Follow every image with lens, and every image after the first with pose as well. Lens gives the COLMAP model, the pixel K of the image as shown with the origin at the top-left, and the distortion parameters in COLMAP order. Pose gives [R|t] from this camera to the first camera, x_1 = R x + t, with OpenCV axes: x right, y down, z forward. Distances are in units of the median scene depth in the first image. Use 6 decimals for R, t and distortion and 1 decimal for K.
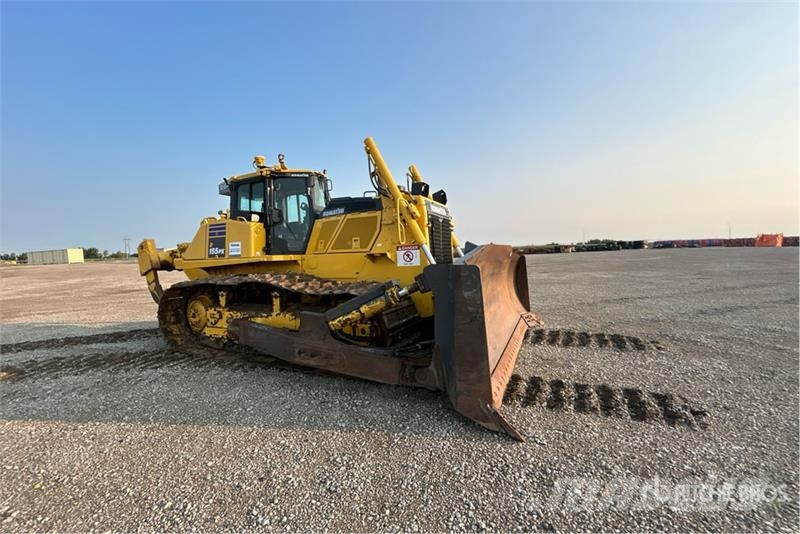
lens RADIAL K [[329.0, 0, 400.0], [0, 329.0, 267.0], [0, 0, 1]] dist [-0.001235, -0.000058]
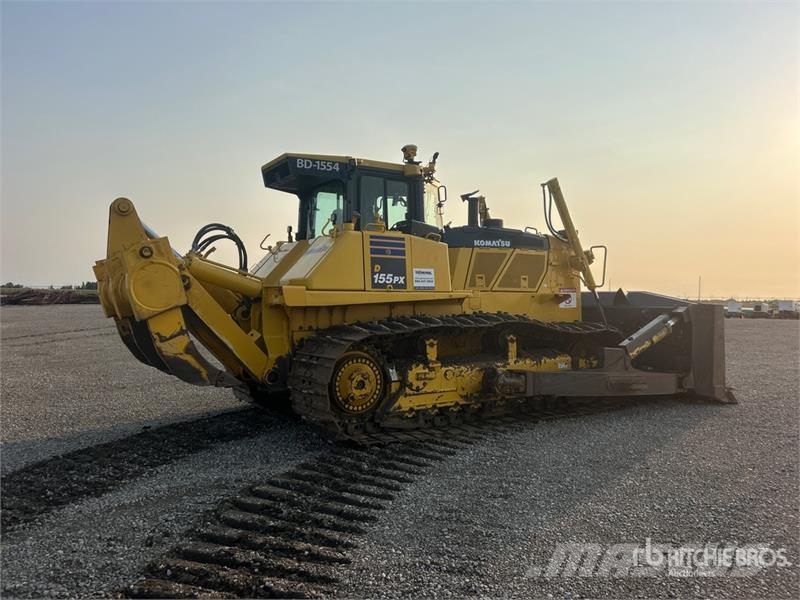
lens RADIAL K [[612.5, 0, 400.0], [0, 612.5, 300.0], [0, 0, 1]] dist [0.122969, -0.256999]
pose [[0.509668, 0.035177, 0.859652, -1.832099], [0.009857, 0.998860, -0.046717, 0.056600], [-0.860314, 0.032283, 0.508740, 0.440795]]
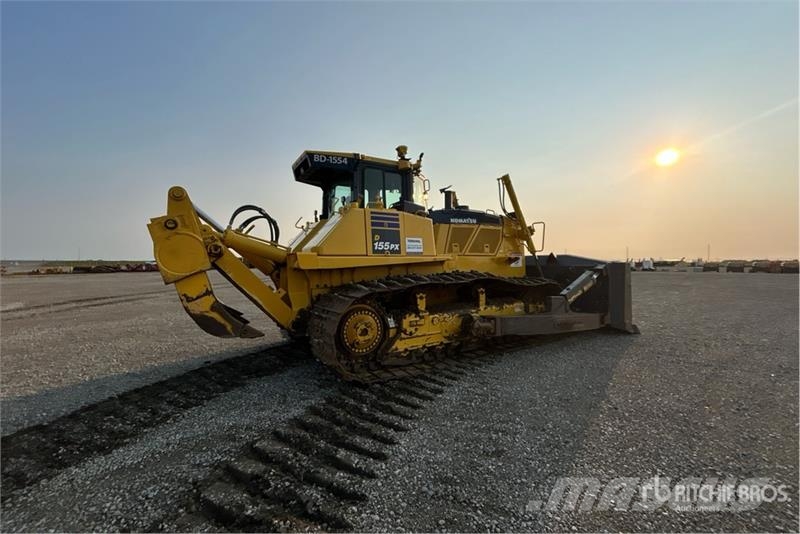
lens RADIAL K [[329.0, 0, 400.0], [0, 329.0, 267.0], [0, 0, 1]] dist [-0.001235, -0.000058]
pose [[0.515263, 0.019680, 0.856806, -1.435309], [0.026451, 0.998895, -0.038850, 0.040498], [-0.856624, 0.042681, 0.514173, 0.654757]]
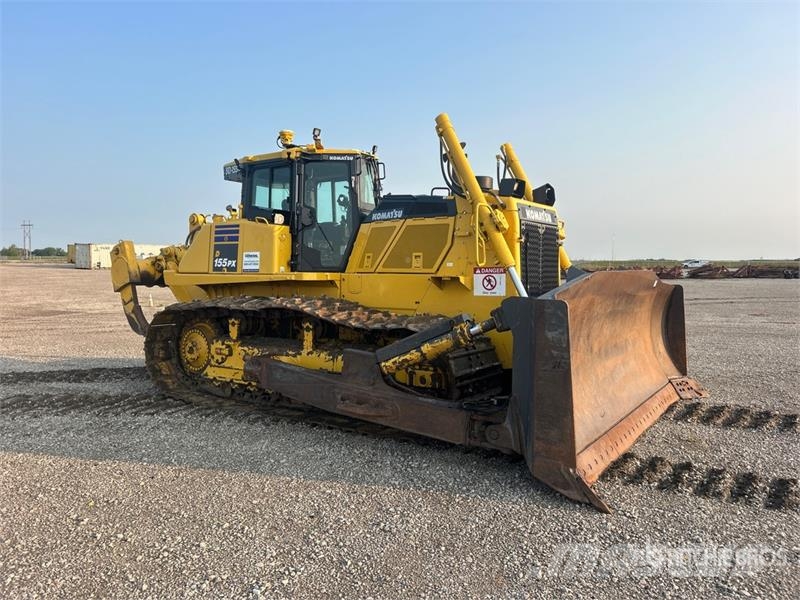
lens RADIAL K [[612.5, 0, 400.0], [0, 612.5, 300.0], [0, 0, 1]] dist [0.122969, -0.256999]
pose [[0.988149, 0.045147, -0.146711, 0.029112], [-0.042796, 0.998900, 0.019147, -0.010613], [0.147414, -0.012641, 0.988994, -0.334511]]
